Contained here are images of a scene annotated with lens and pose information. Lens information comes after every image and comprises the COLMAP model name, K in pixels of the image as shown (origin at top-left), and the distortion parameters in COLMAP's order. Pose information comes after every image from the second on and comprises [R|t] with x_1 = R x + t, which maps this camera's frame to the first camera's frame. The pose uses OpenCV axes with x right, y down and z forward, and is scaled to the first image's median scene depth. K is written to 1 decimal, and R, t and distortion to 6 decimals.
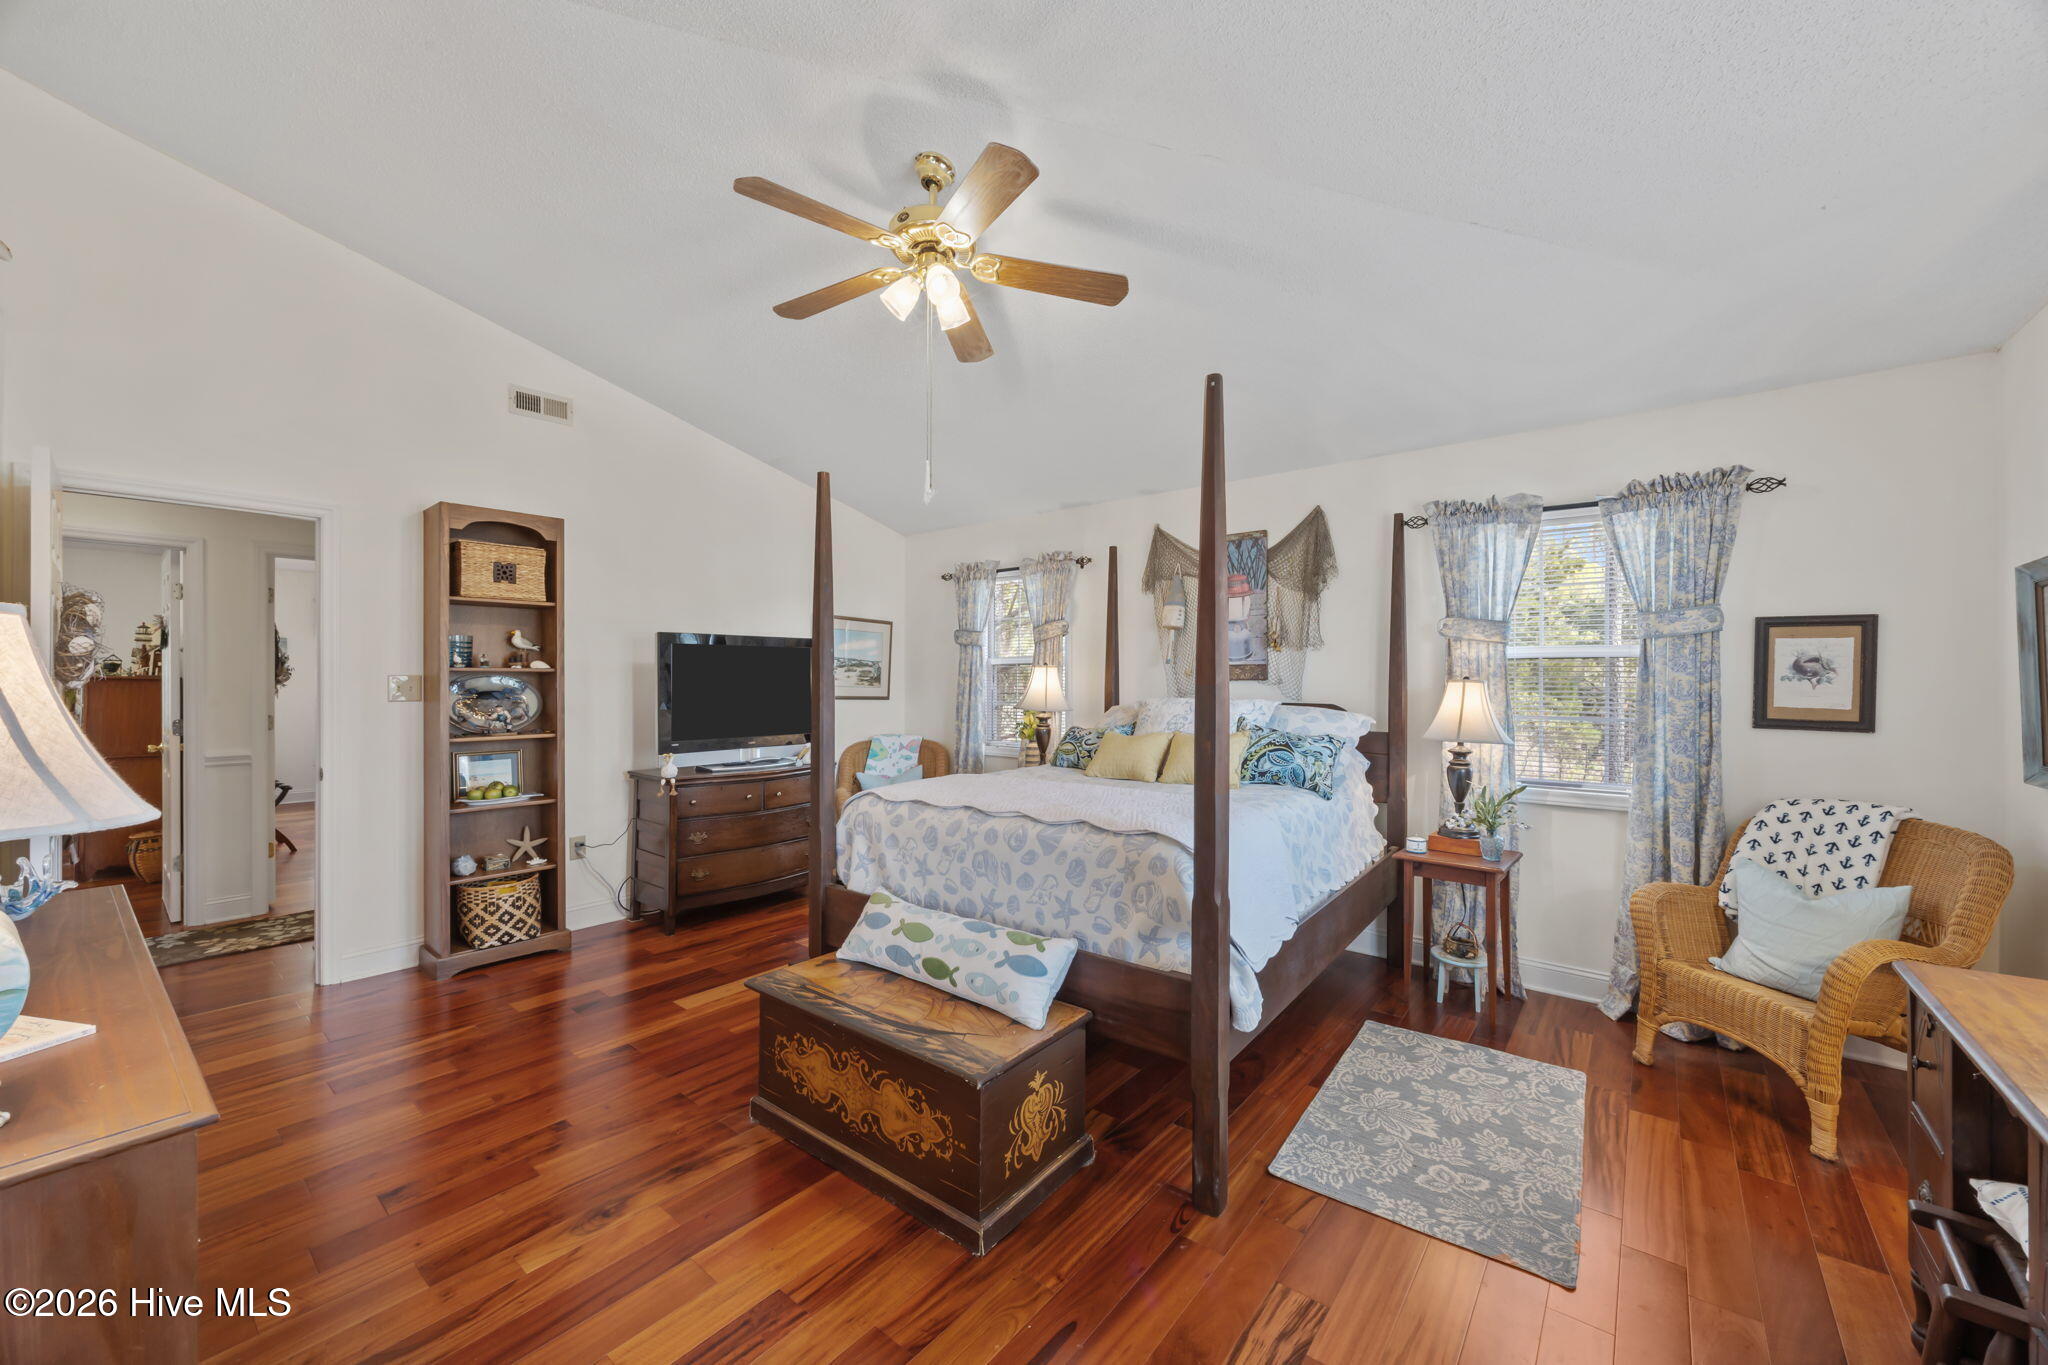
lens RADIAL K [[781.5, 0, 1033.5], [0, 781.5, 674.4], [0, 0, 1]] dist [-0.005870, 0.000038]
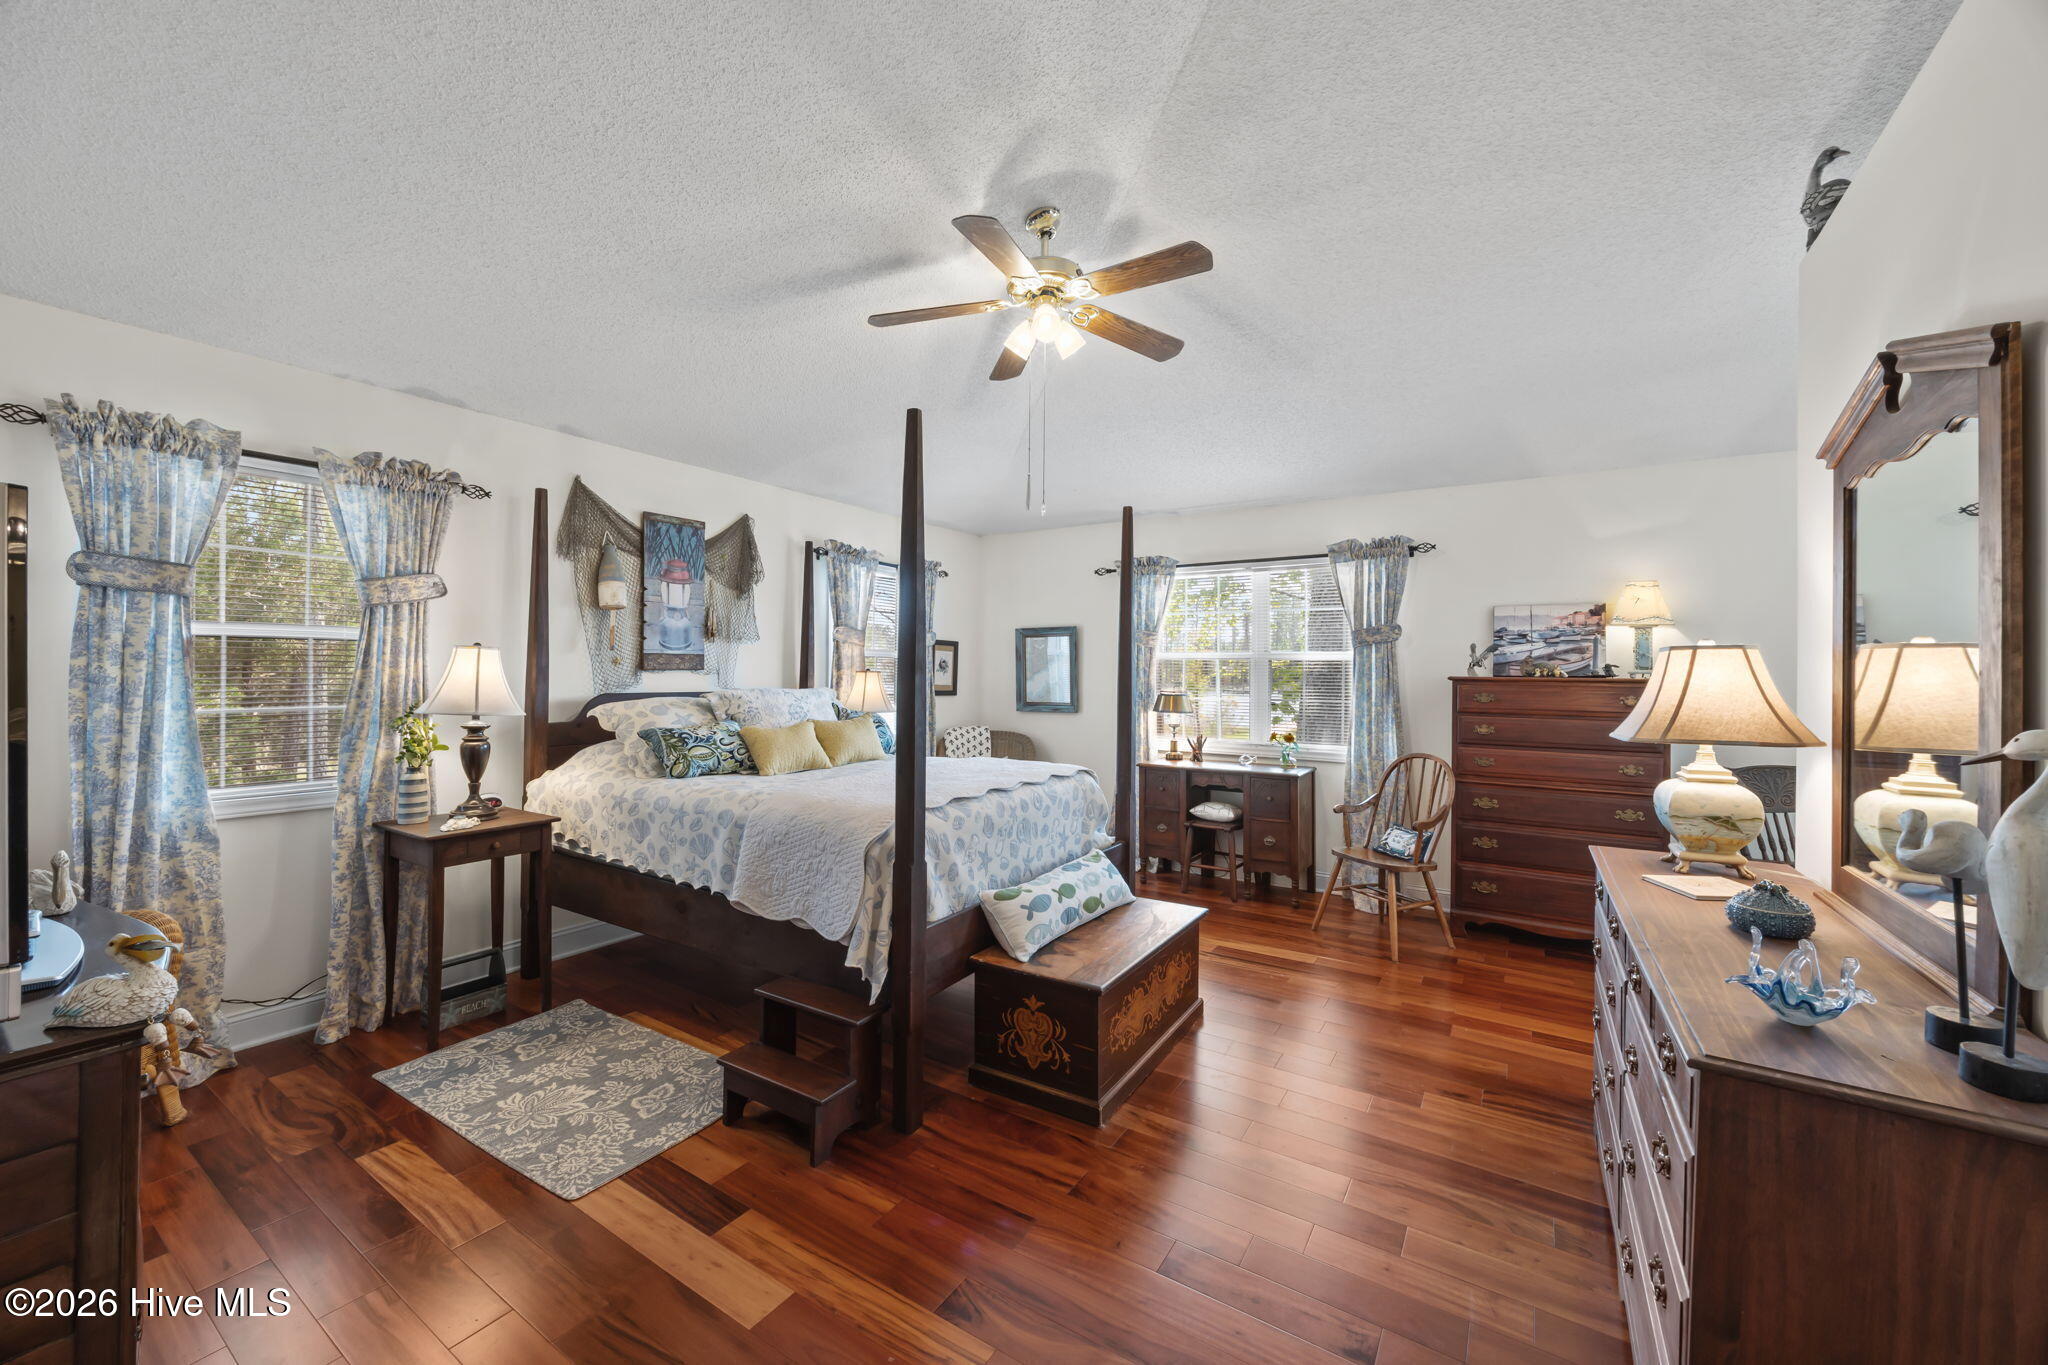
lens RADIAL K [[781.5, 0, 1026.5], [0, 781.5, 687.5], [0, 0, 1]] dist [-0.005870, 0.000038]
pose [[-0.104719, -0.030163, 0.994044, -0.765674], [-0.024328, 0.999319, 0.027760, -0.008519], [-0.994204, -0.021276, -0.105382, 0.690841]]
